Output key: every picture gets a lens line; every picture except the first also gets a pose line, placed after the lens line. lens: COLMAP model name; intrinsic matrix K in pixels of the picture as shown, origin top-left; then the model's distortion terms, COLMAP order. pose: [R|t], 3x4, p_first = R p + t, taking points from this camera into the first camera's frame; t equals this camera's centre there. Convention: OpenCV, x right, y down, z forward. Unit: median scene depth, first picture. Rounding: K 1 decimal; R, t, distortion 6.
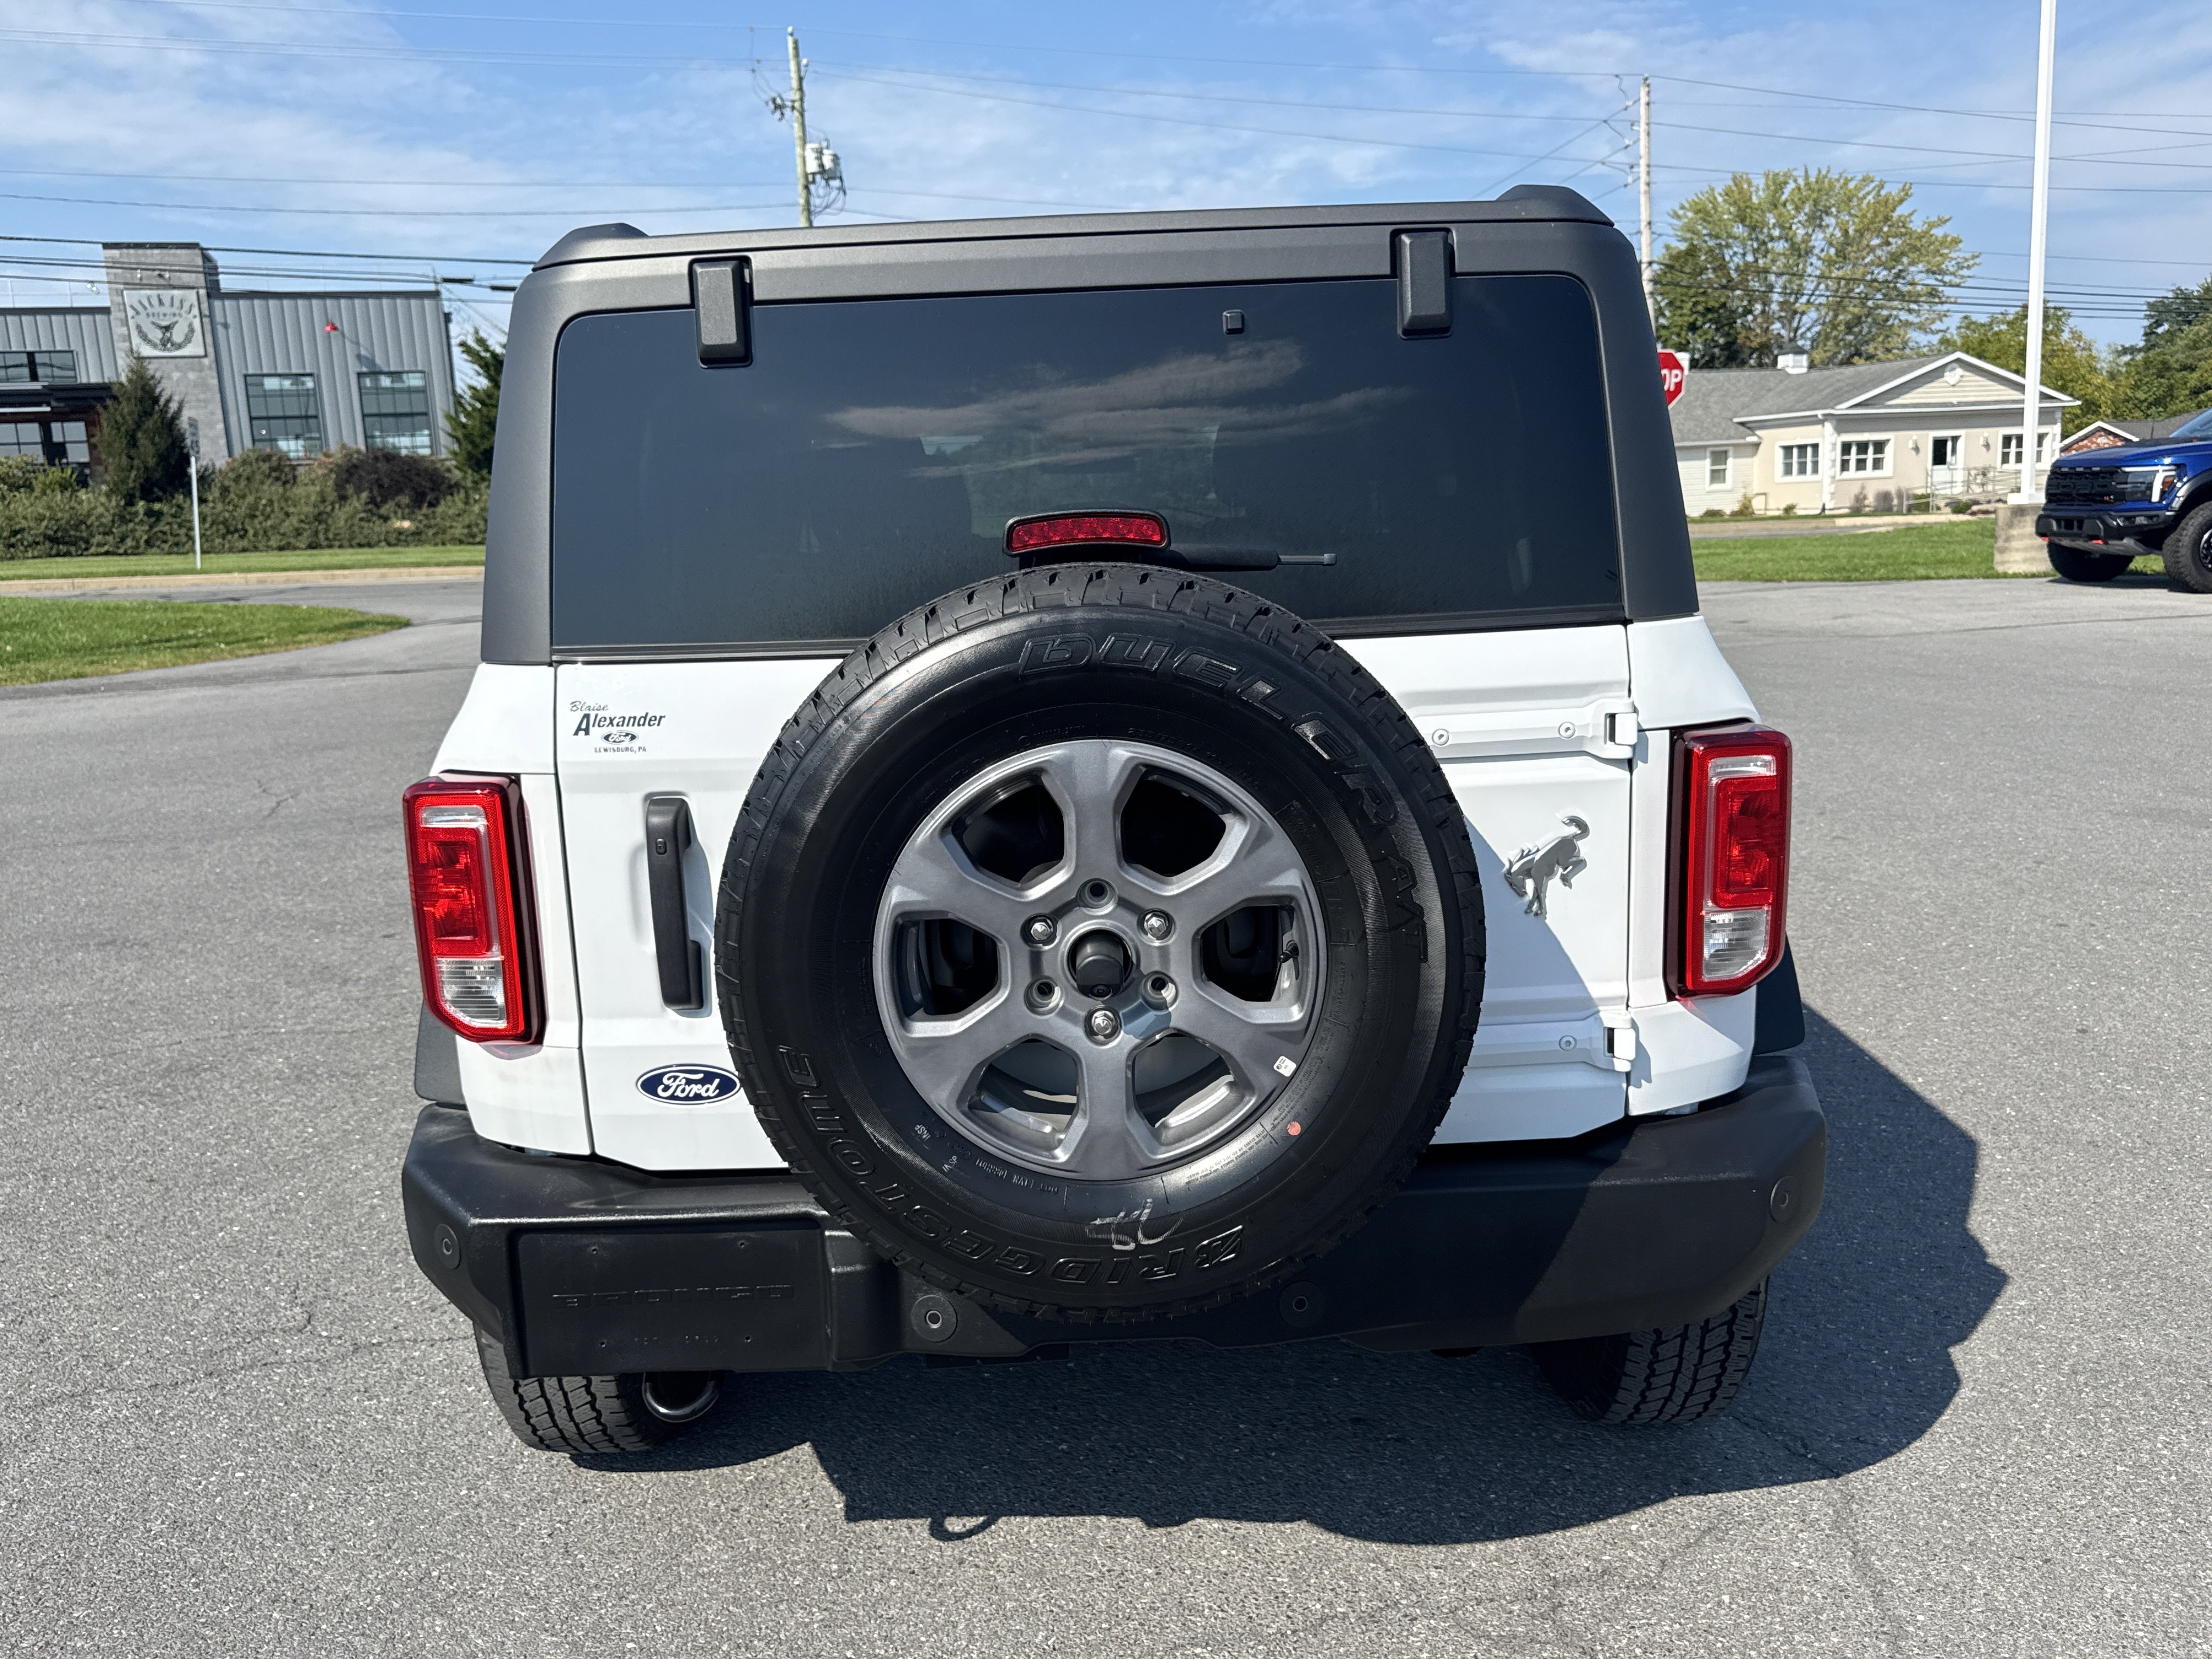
lens RADIAL K [[1913.1, 0, 1101.4], [0, 1913.1, 815.9], [0, 0, 1]] dist [0.035982, -0.026796]
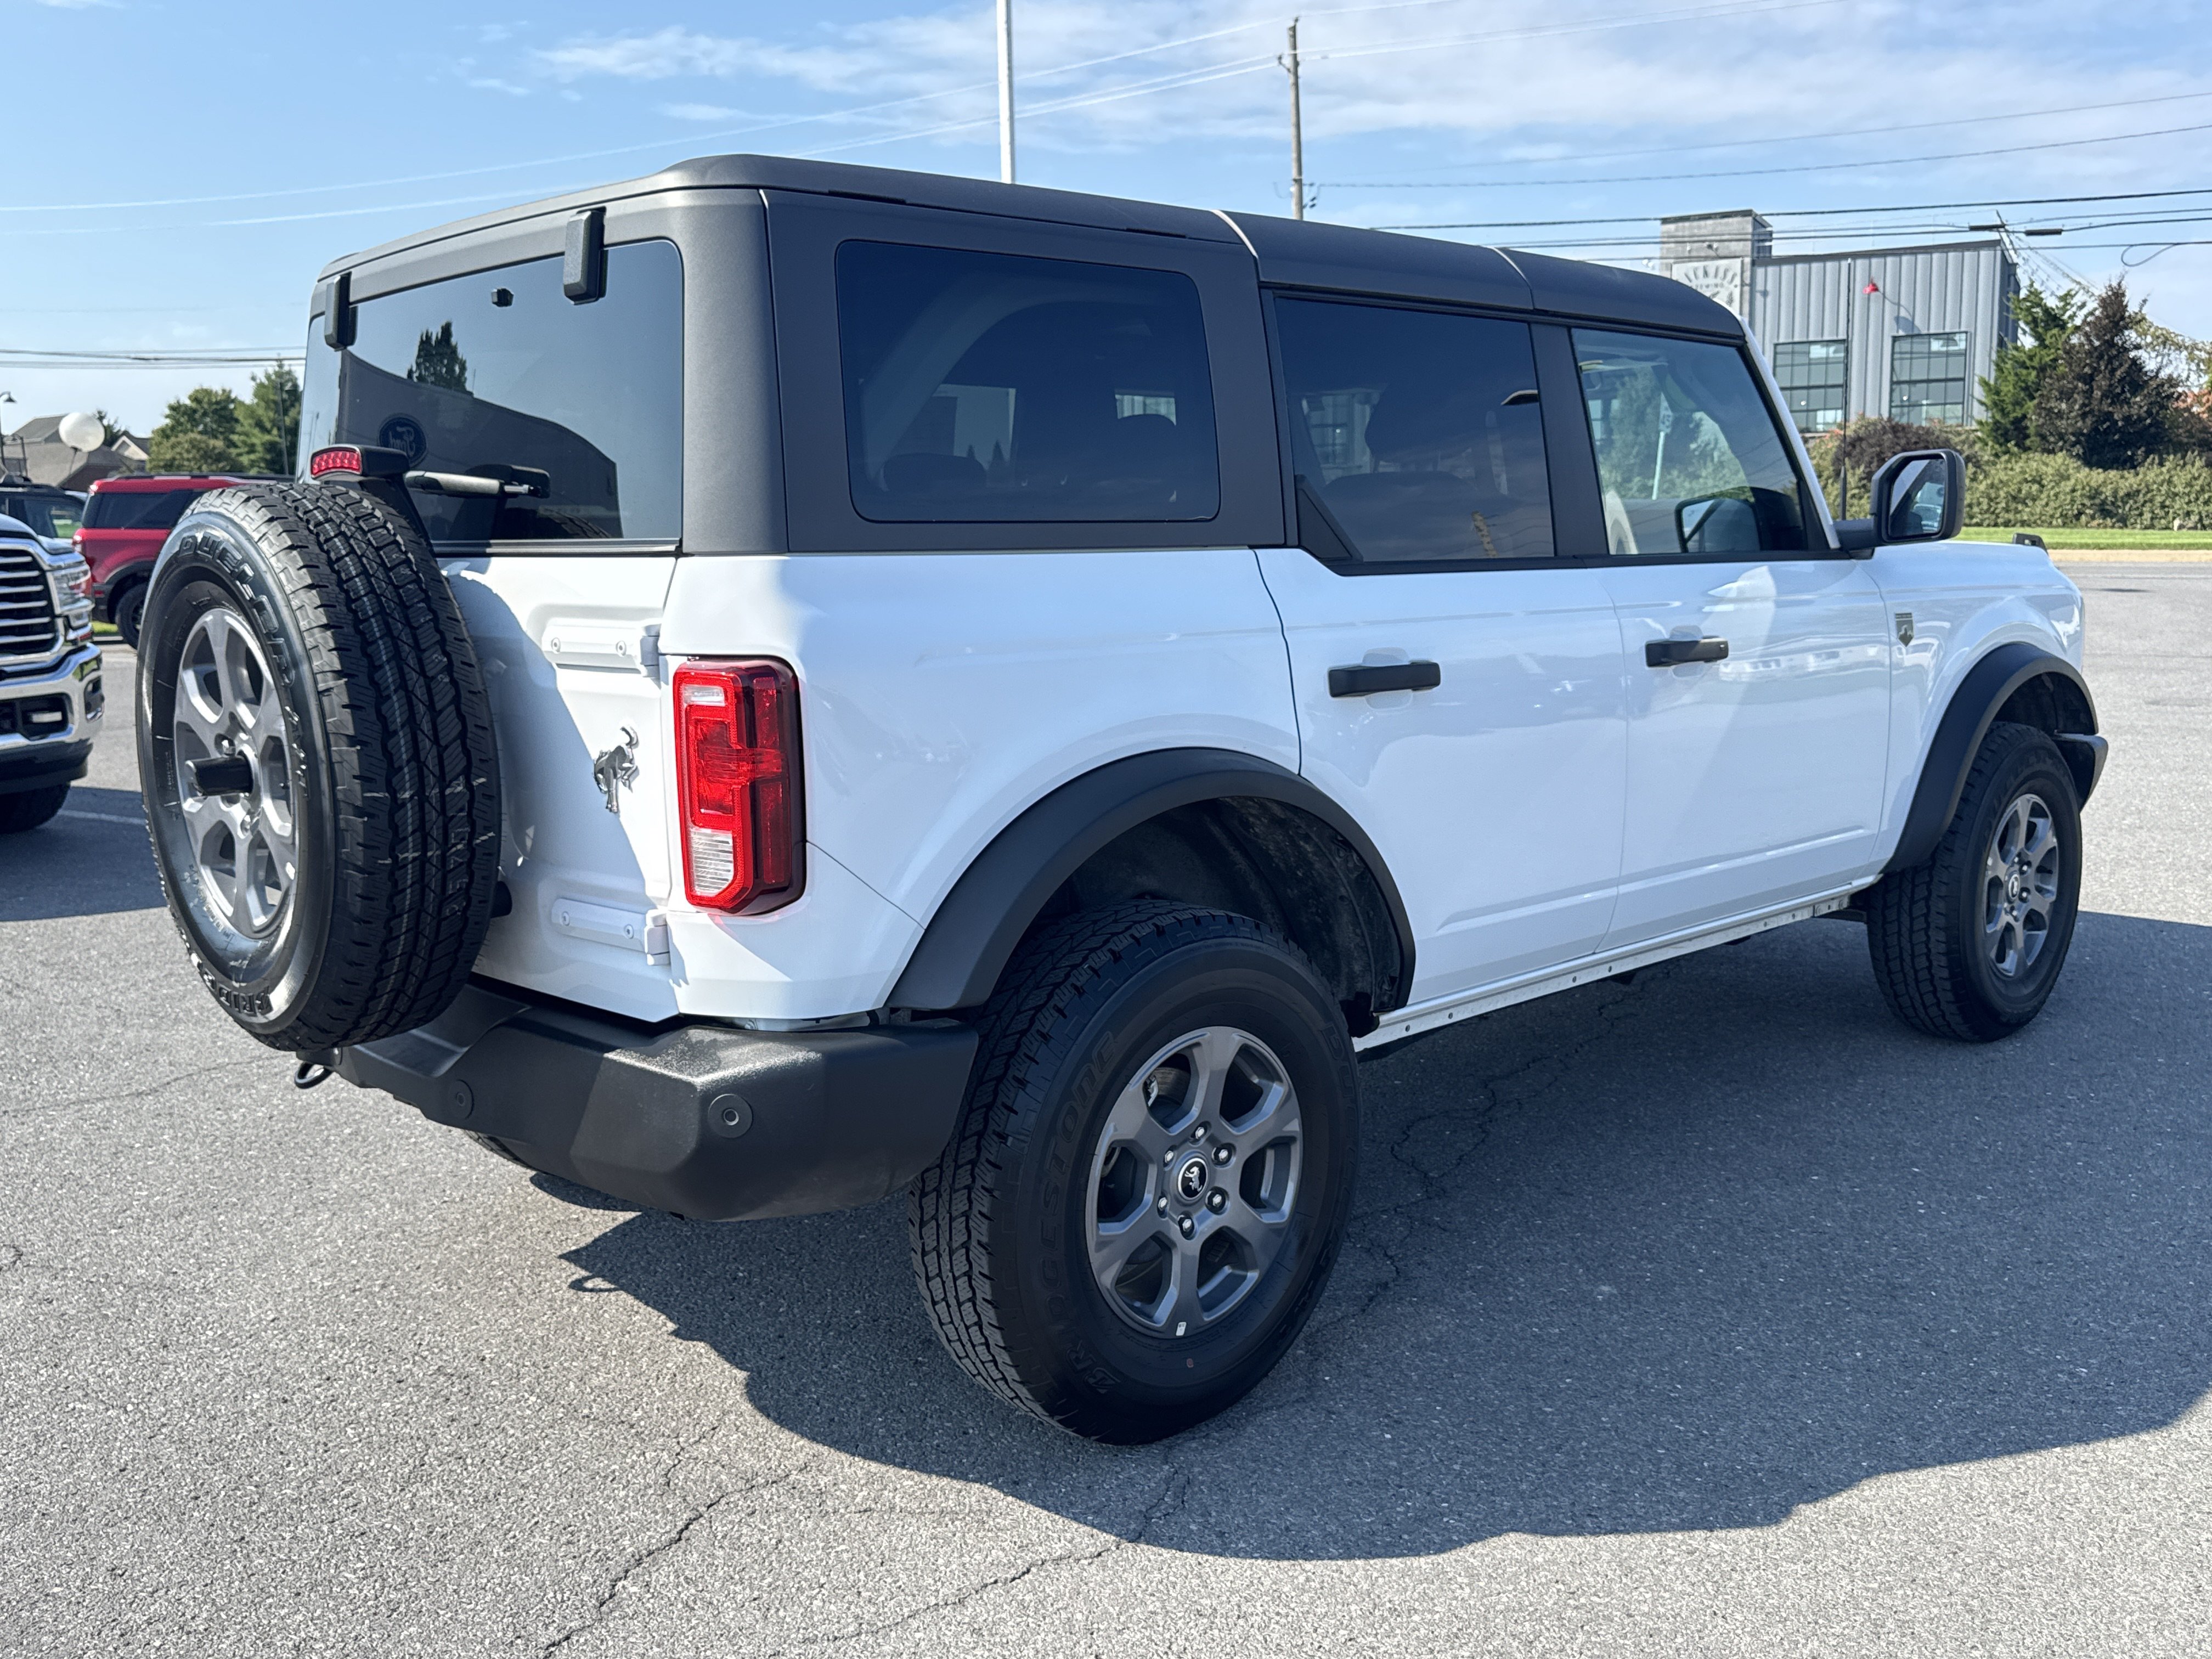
lens RADIAL K [[2068.8, 0, 1100.0], [0, 2068.8, 820.5], [0, 0, 1]] dist [0.084433, 0.000000]
pose [[0.673988, 0.144577, -0.724457, 0.131004], [-0.145245, 0.987455, 0.061936, -0.006014], [0.724323, 0.063480, 0.686532, 0.037988]]
